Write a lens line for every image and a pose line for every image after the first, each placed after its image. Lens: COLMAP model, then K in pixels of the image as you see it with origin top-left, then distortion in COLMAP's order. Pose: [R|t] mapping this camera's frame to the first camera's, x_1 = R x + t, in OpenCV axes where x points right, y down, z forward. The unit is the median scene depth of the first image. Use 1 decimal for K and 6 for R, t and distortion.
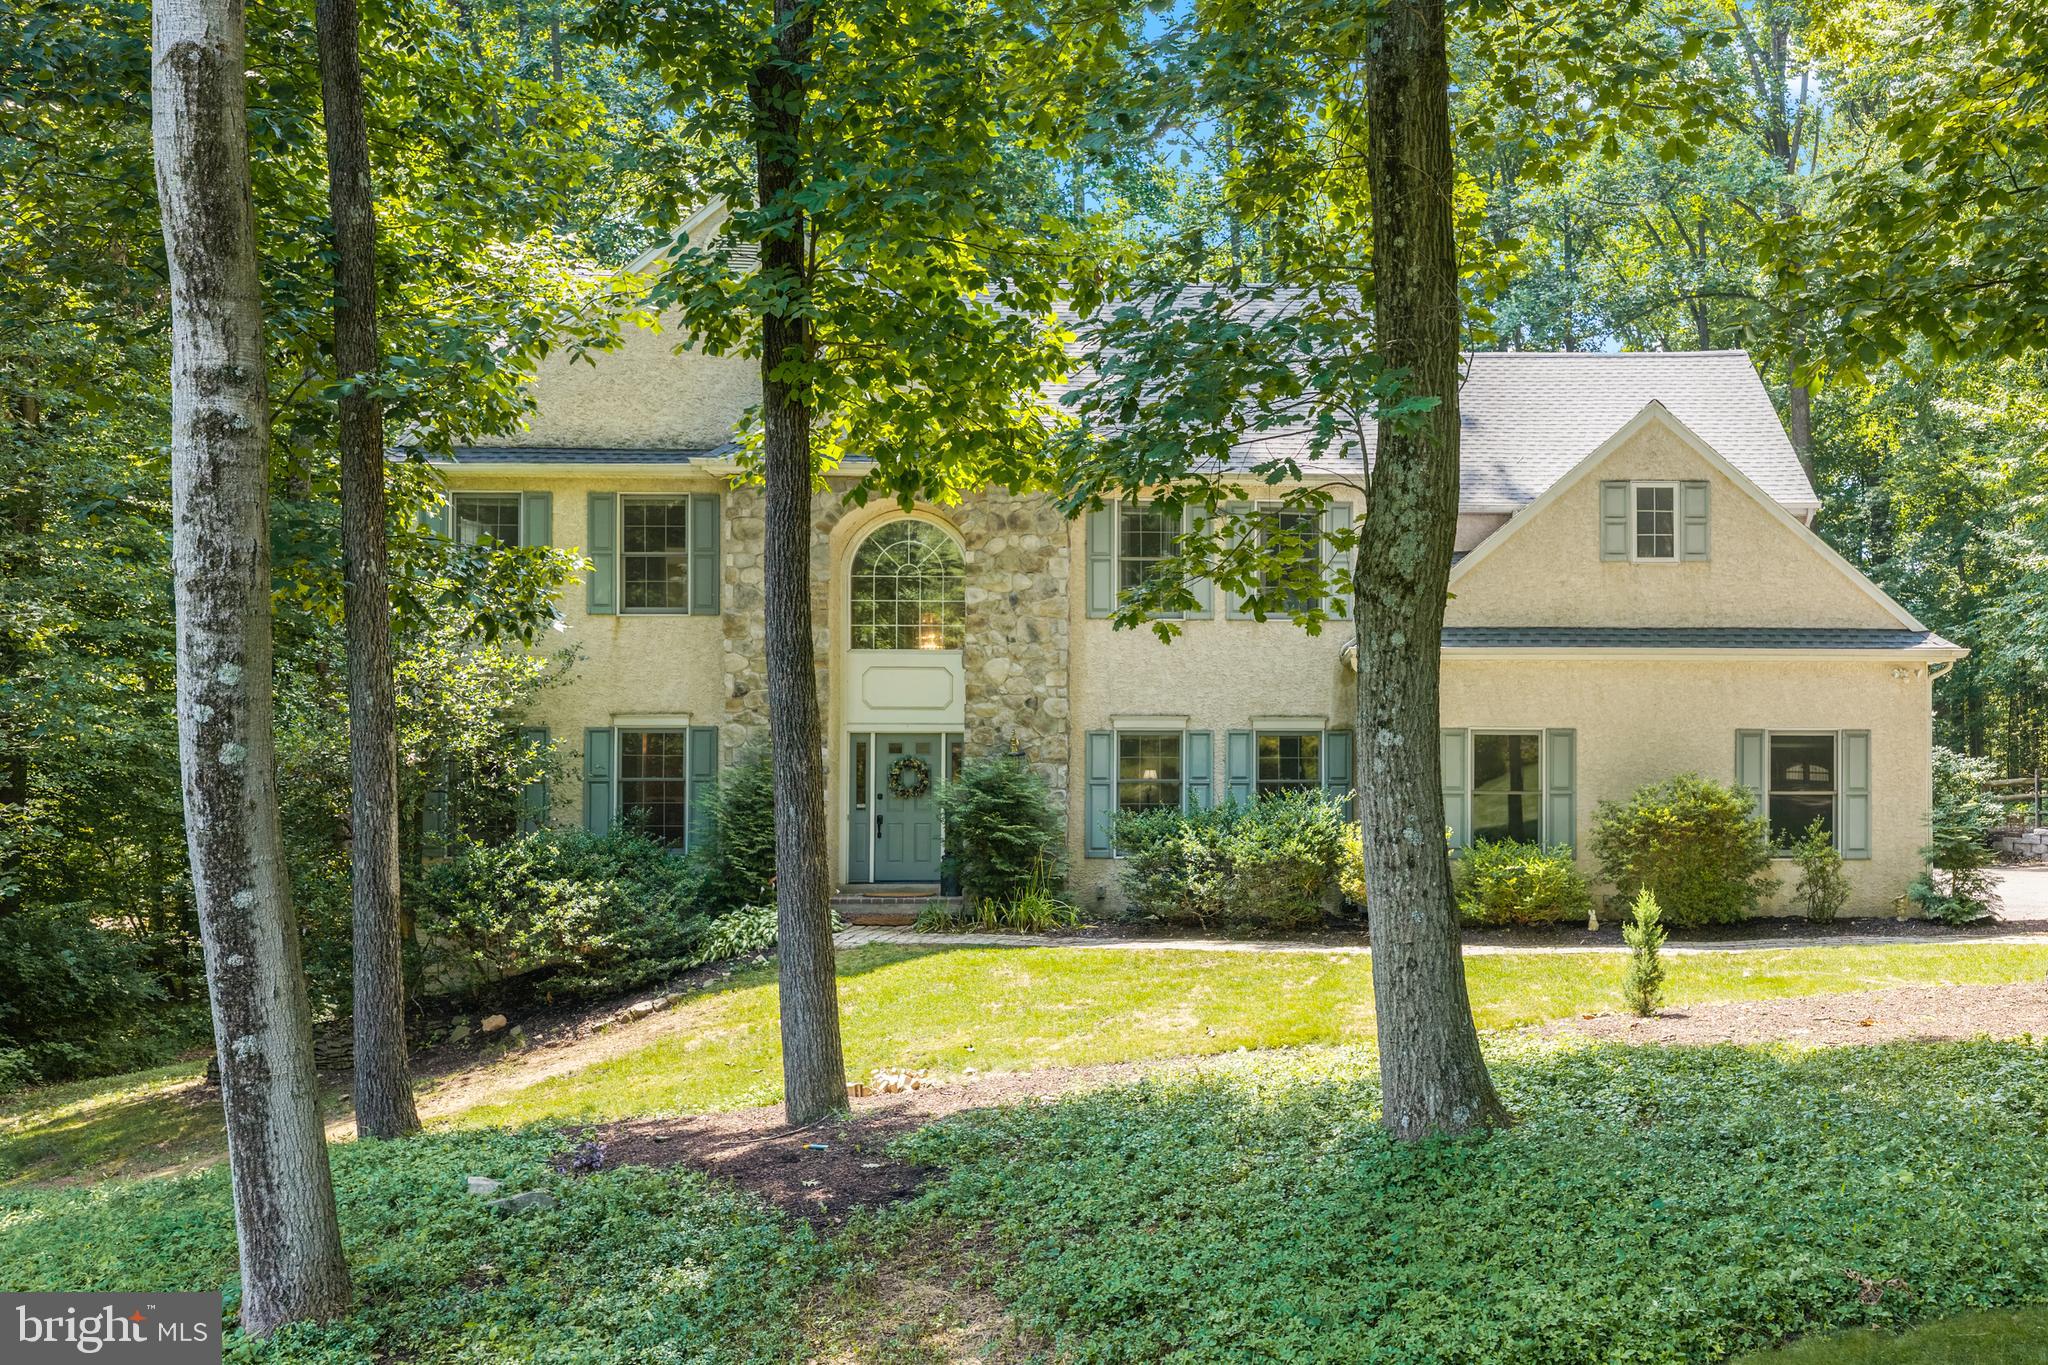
lens RADIAL K [[1892.4, 0, 1343.7], [0, 1892.4, 713.2], [0, 0, 1]] dist [-0.001683, 0.008538]
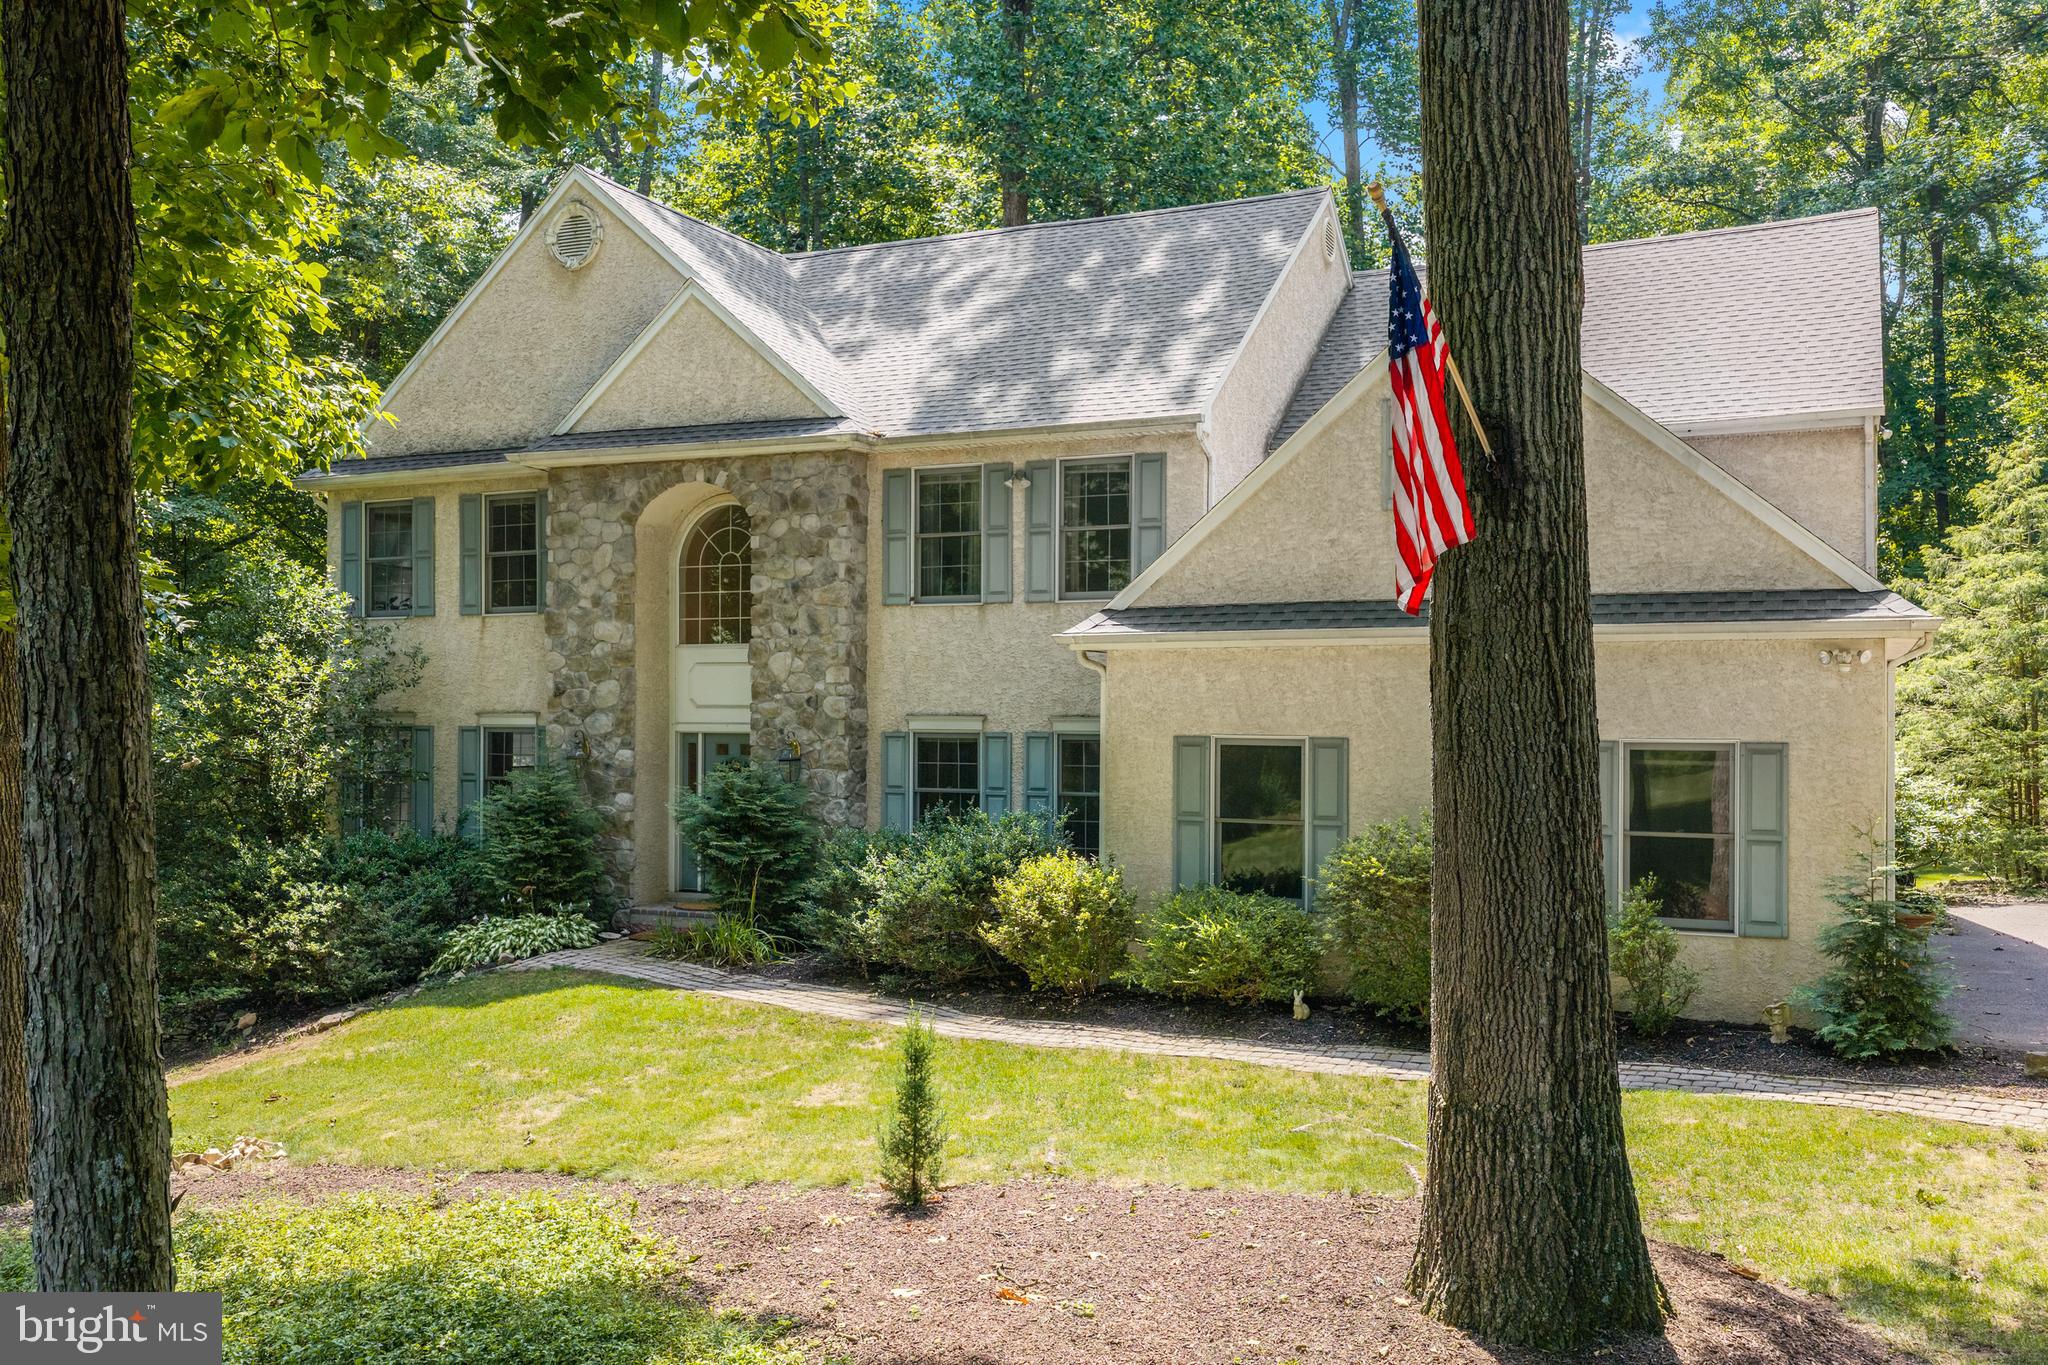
lens RADIAL K [[1743.8, 0, 1025.4], [0, 1743.8, 709.8], [0, 0, 1]] dist [0.014059, -0.006289]
pose [[0.880859, 0.001200, -0.473377, 0.356306], [0.003923, 0.999944, 0.009836, -0.010695], [0.473362, -0.010521, 0.880805, 0.360559]]
